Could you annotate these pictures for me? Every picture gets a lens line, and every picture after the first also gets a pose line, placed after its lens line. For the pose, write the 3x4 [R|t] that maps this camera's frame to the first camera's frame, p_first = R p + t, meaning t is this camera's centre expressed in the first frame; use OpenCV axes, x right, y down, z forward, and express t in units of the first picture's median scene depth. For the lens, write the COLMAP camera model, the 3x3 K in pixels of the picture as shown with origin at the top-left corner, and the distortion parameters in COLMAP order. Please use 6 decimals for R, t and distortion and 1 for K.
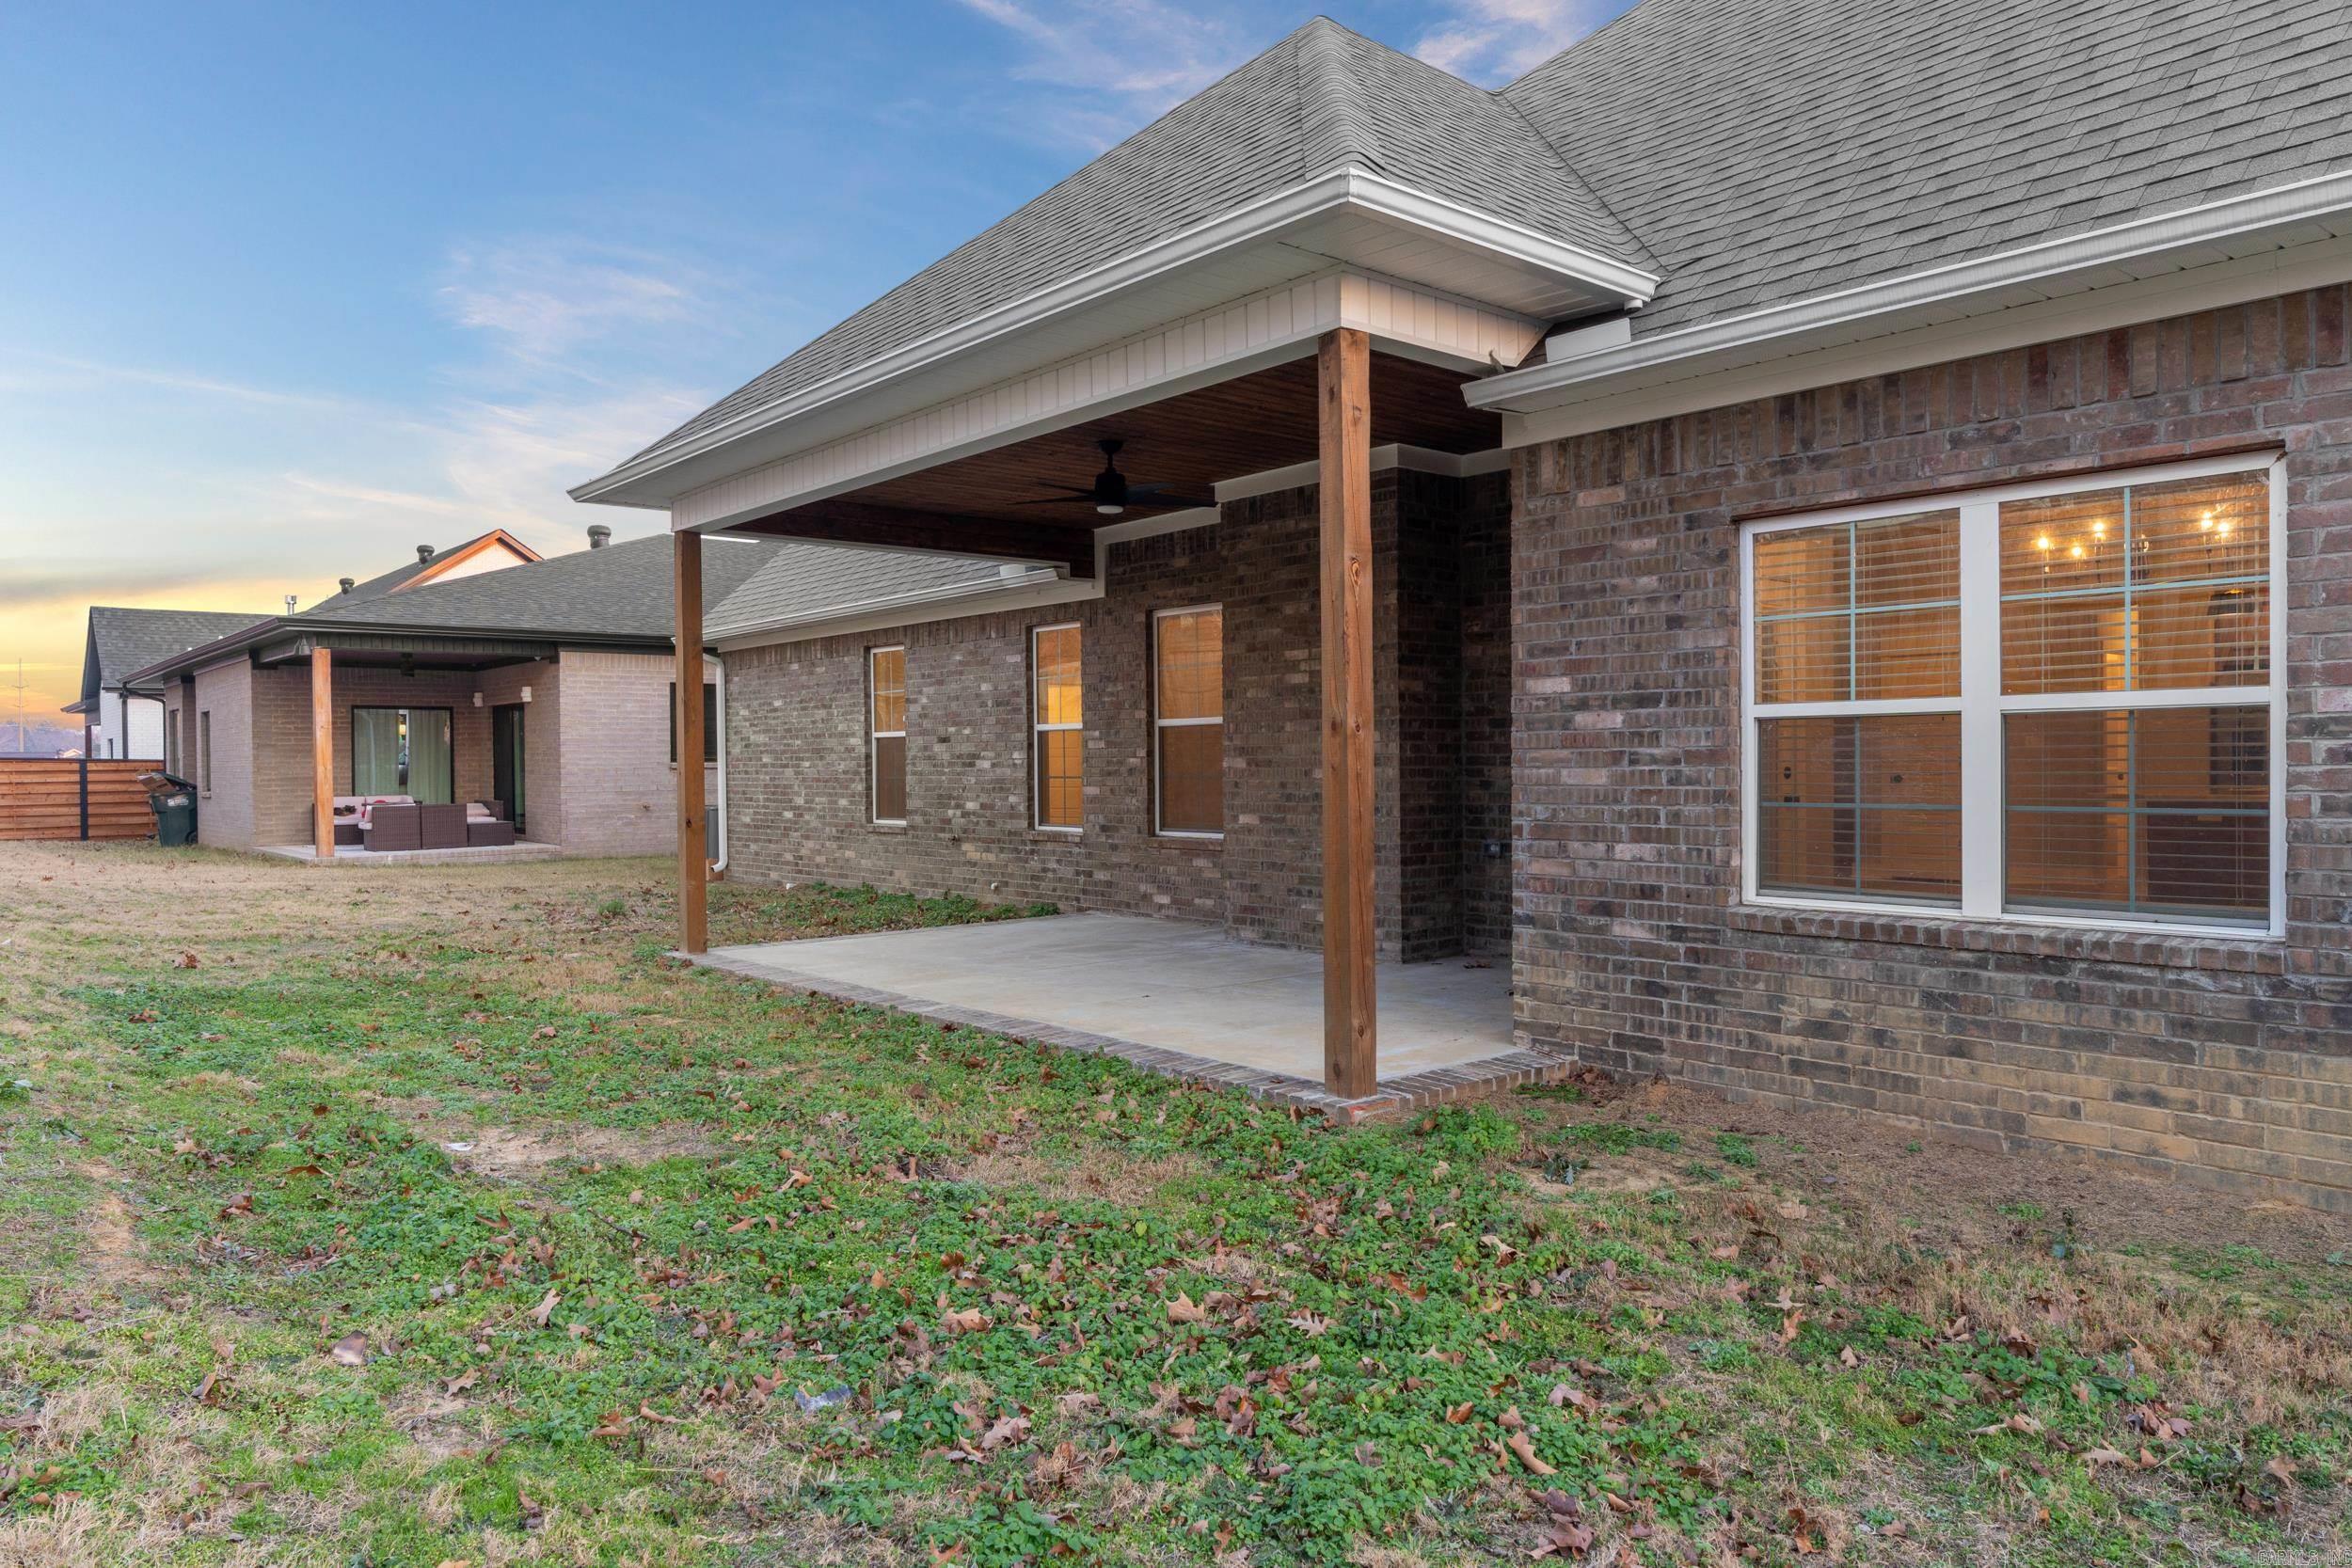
lens RADIAL K [[1514.2, 0, 1174.6], [0, 1514.2, 782.6], [0, 0, 1]] dist [-0.002375, -0.005998]
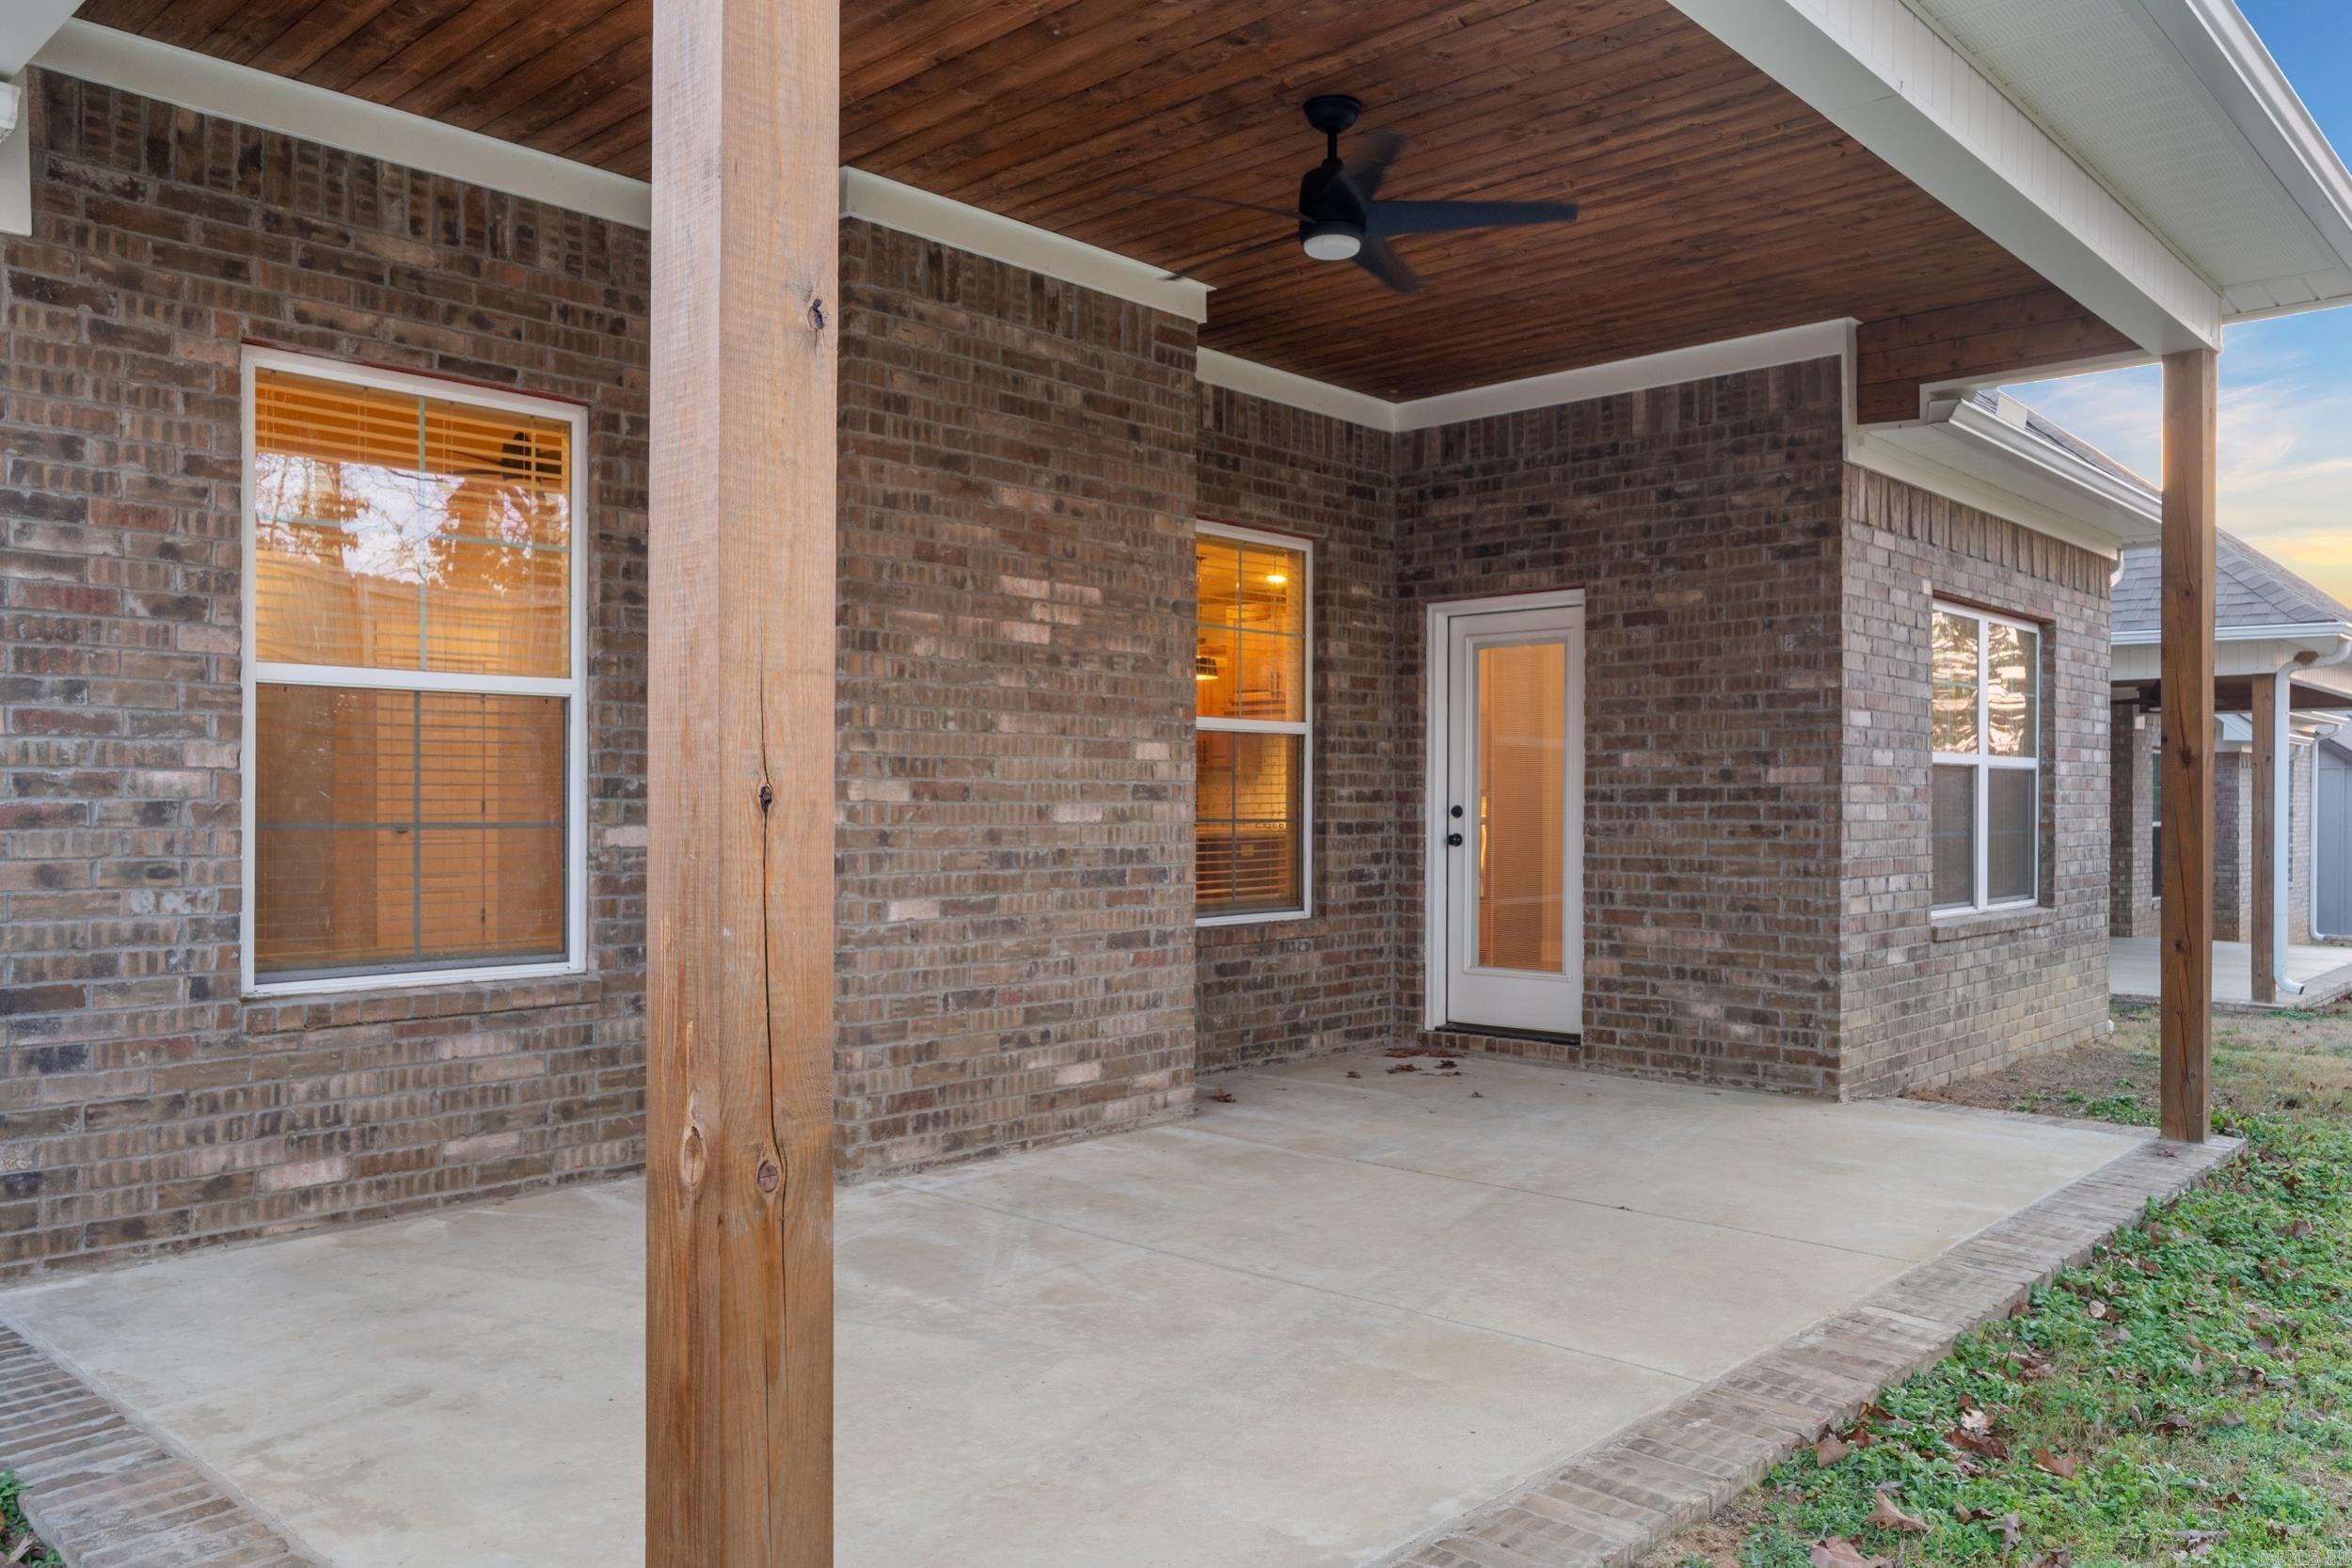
lens RADIAL K [[1737.6, 0, 1175.3], [0, 1737.6, 808.8], [0, 0, 1]] dist [-0.006372, 0.007659]
pose [[-0.120919, 0.003176, 0.992657, -0.388410], [0.010811, 0.999940, -0.001883, -0.004527], [-0.992604, 0.010504, -0.120946, 0.758075]]
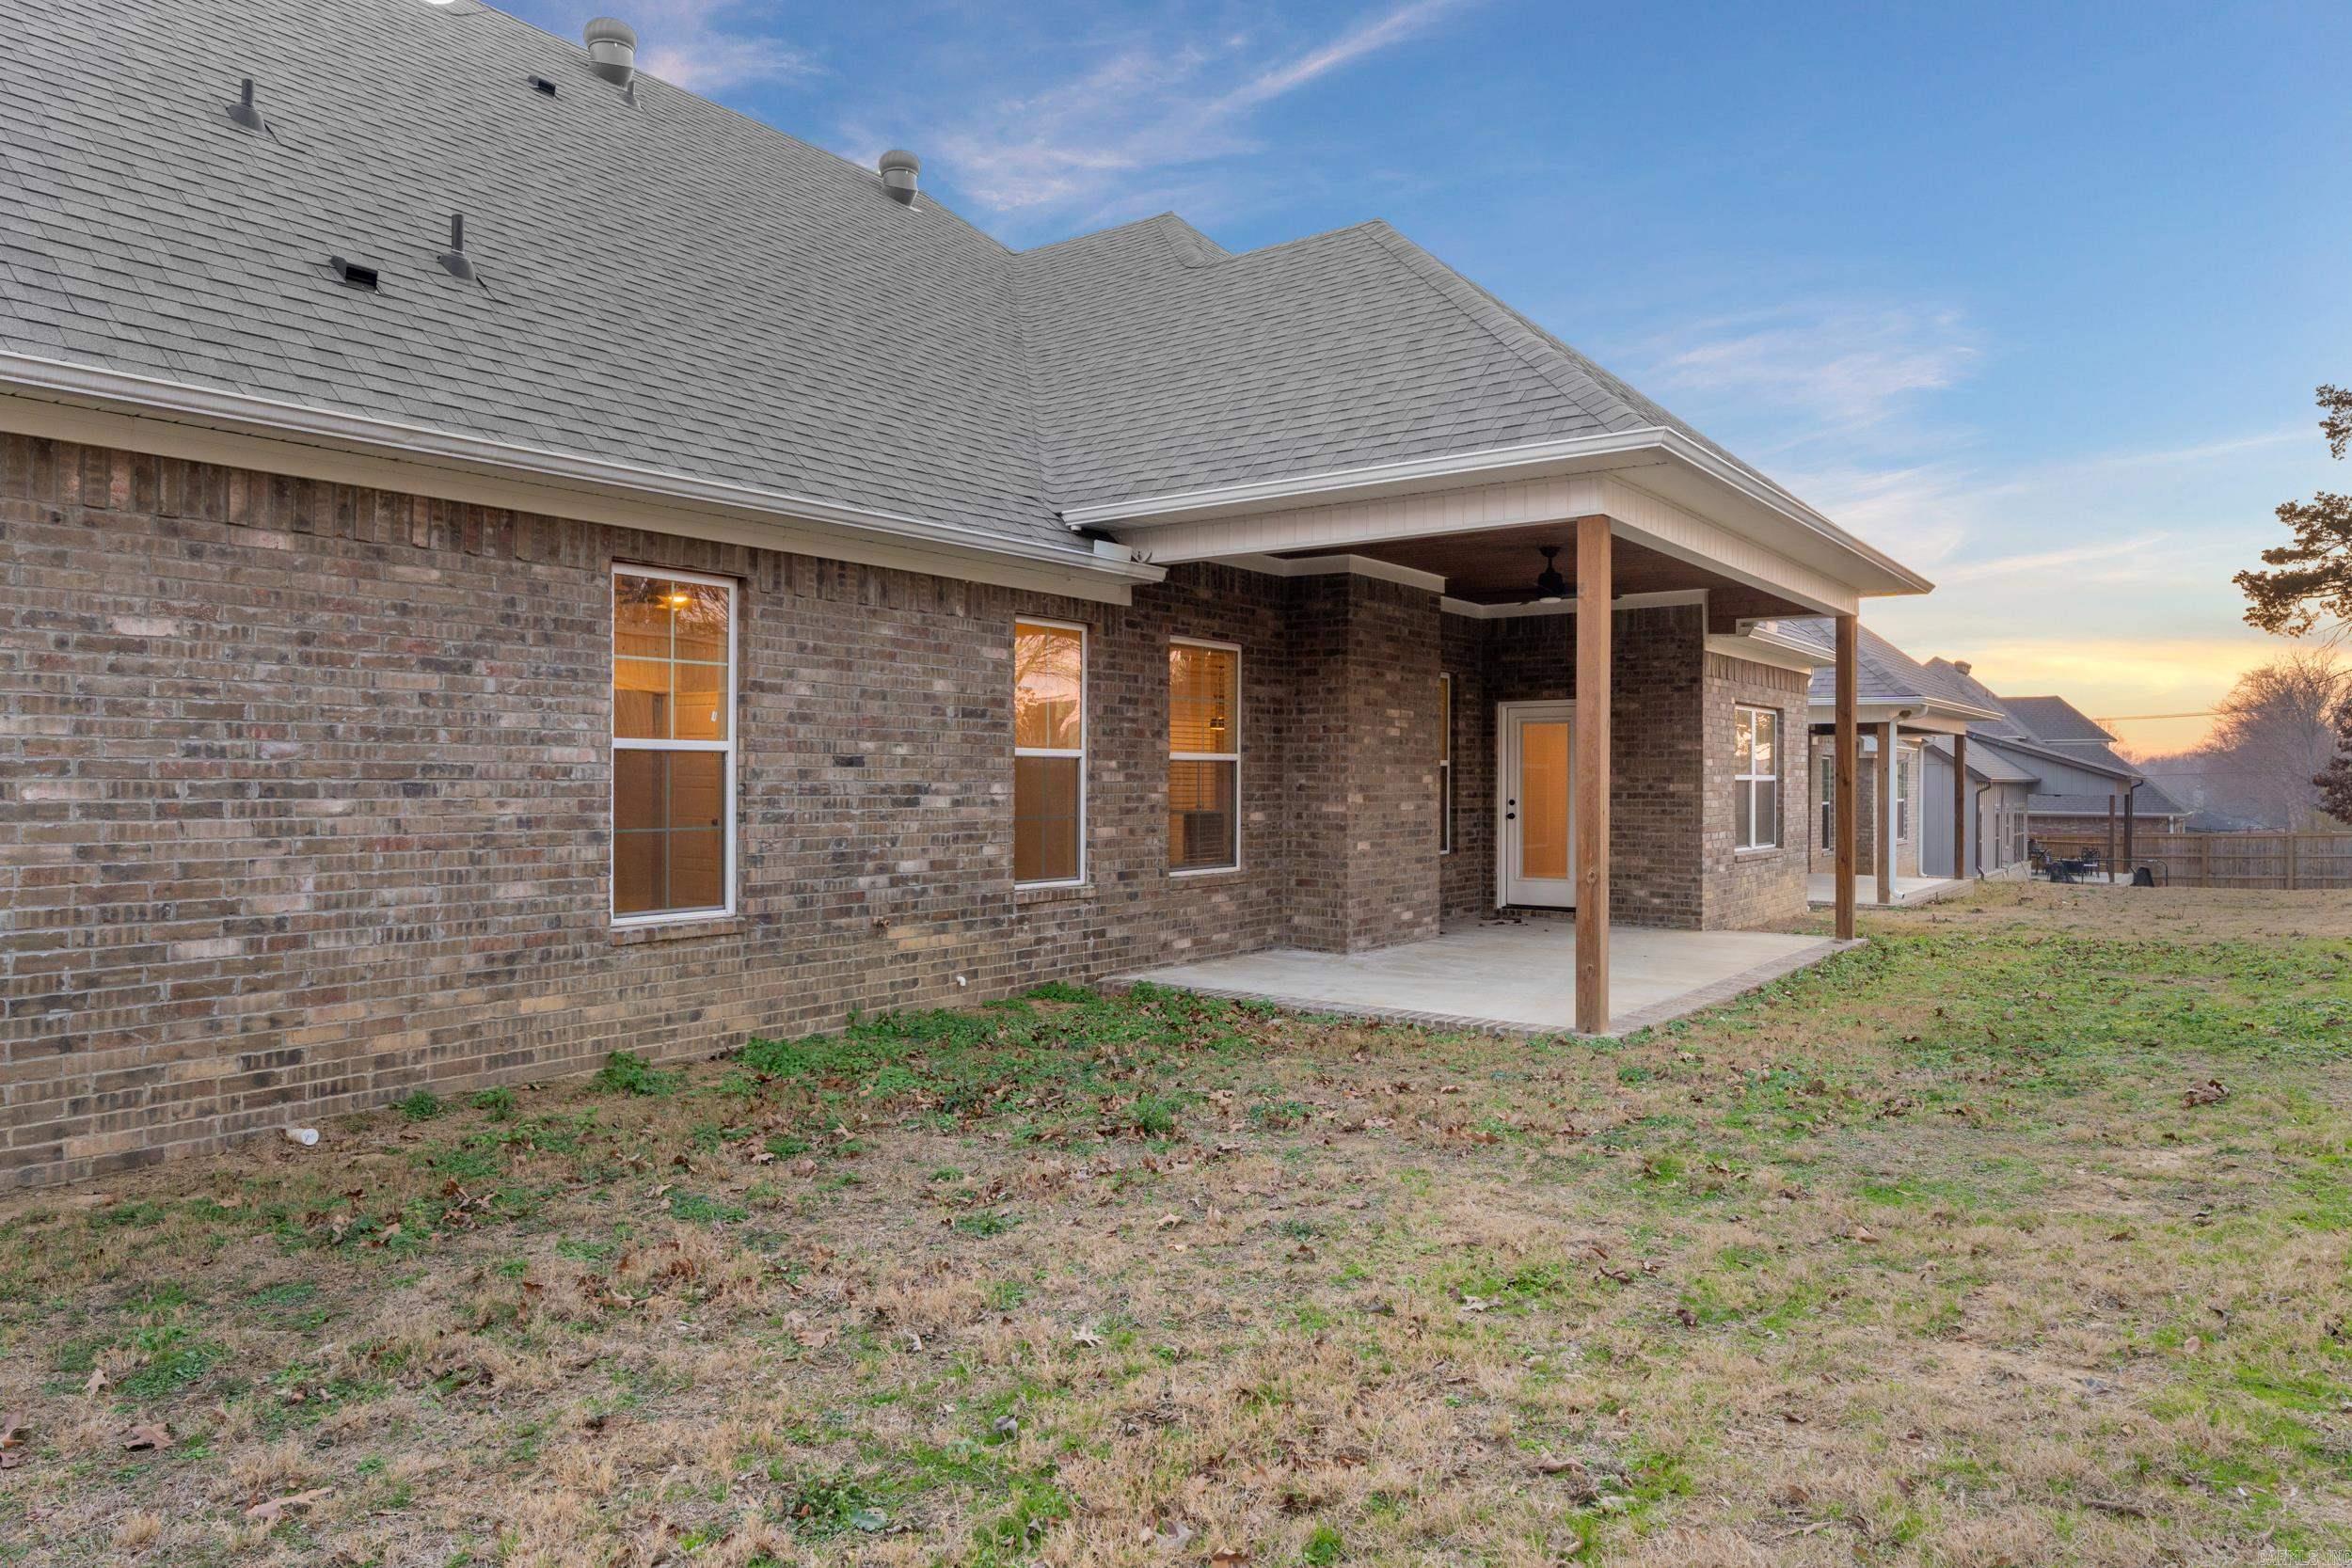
lens RADIAL K [[1514.2, 0, 1175.0], [0, 1514.2, 775.0], [0, 0, 1]] dist [-0.002375, -0.005998]
pose [[-0.232666, 0.011069, 0.972494, -0.825972], [0.011719, 0.999895, -0.008577, -0.017603], [-0.972486, 0.009401, -0.232771, 1.093892]]
